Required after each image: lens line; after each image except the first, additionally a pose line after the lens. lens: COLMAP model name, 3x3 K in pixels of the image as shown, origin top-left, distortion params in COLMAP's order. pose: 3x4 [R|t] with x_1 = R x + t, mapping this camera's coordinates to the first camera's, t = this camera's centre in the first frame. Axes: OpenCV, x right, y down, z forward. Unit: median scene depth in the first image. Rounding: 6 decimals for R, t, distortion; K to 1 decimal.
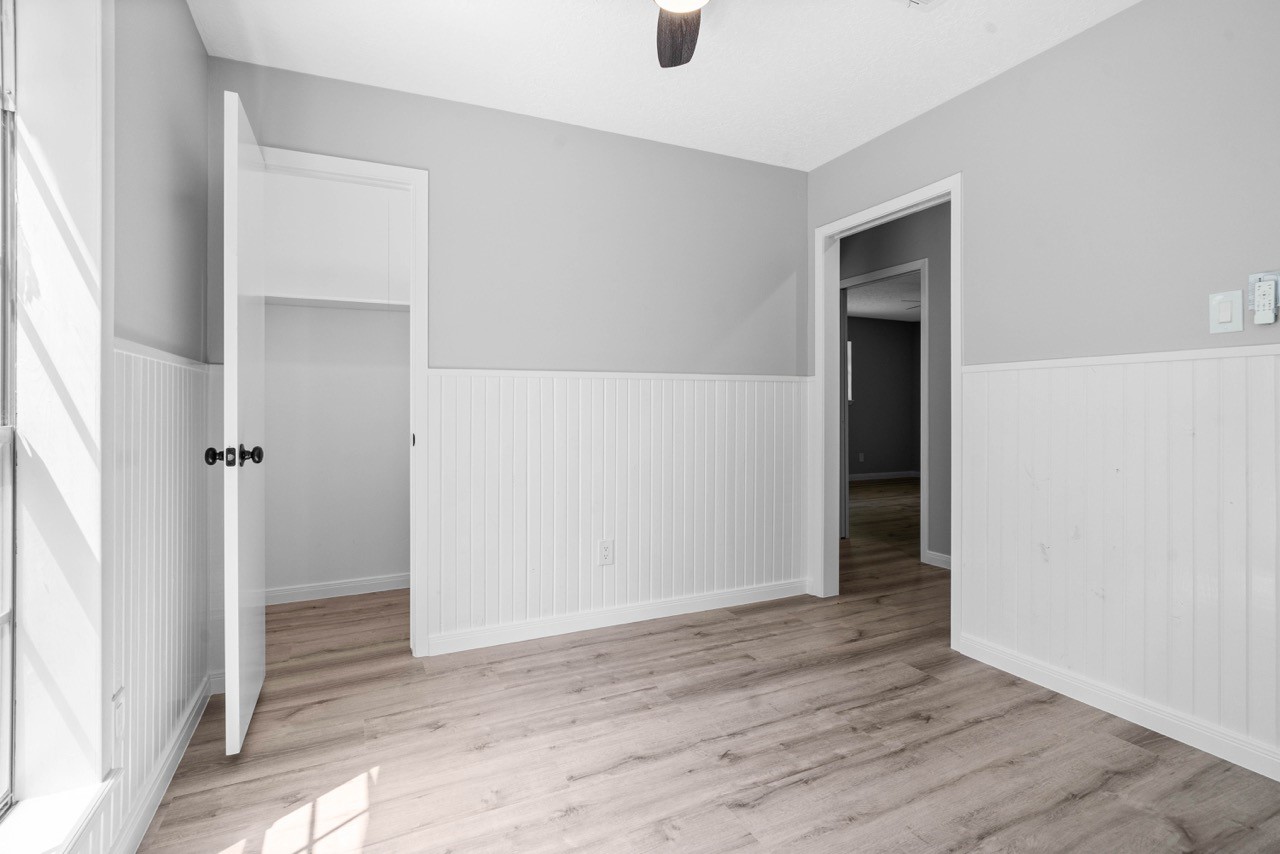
lens RADIAL K [[612.3, 0, 631.7], [0, 612.3, 428.3], [0, 0, 1]] dist [-0.010377, 0.000903]
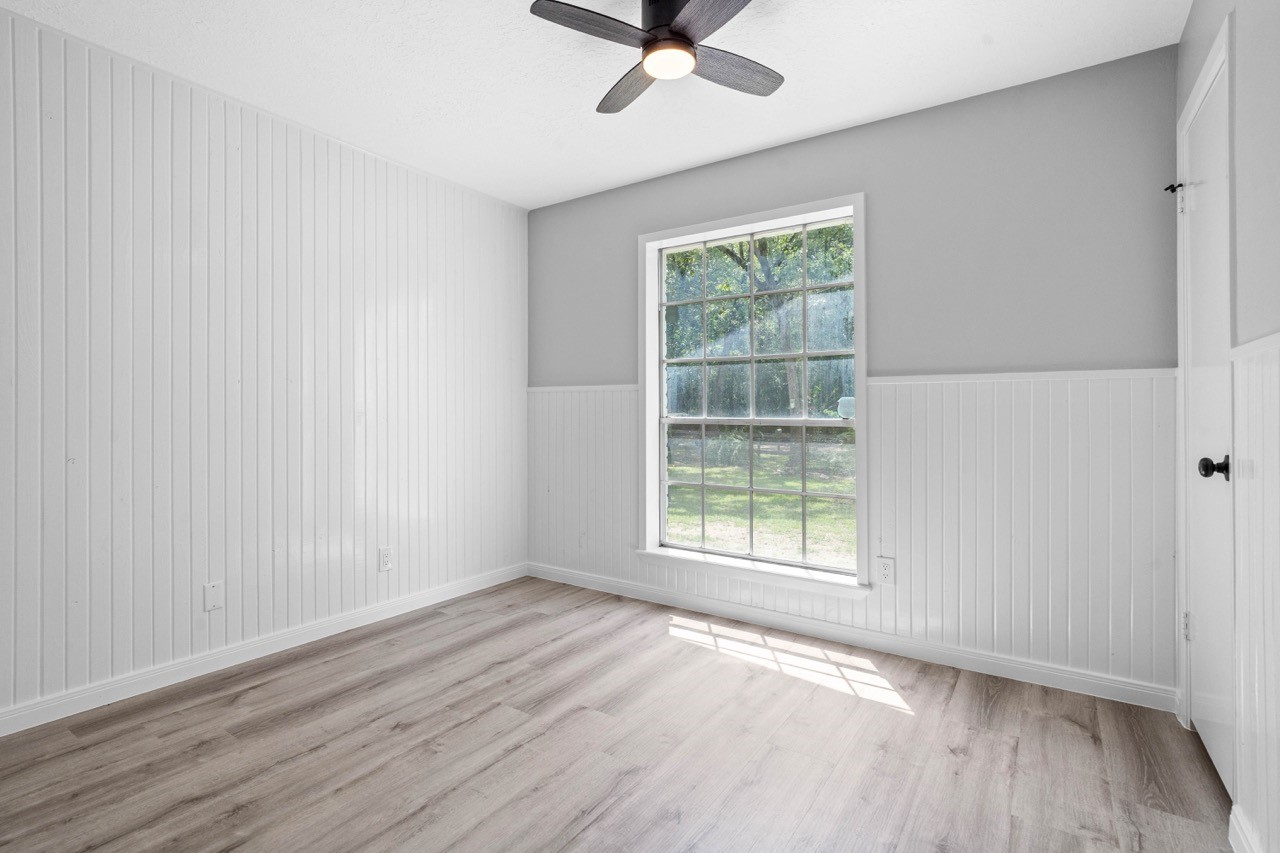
lens RADIAL K [[612.3, 0, 631.7], [0, 612.3, 427.8], [0, 0, 1]] dist [-0.010377, 0.000903]
pose [[-0.858107, 0.018585, -0.513135, 0.693835], [-0.014749, 0.998040, 0.060811, -0.070060], [0.513259, 0.059750, -0.856151, 1.808335]]
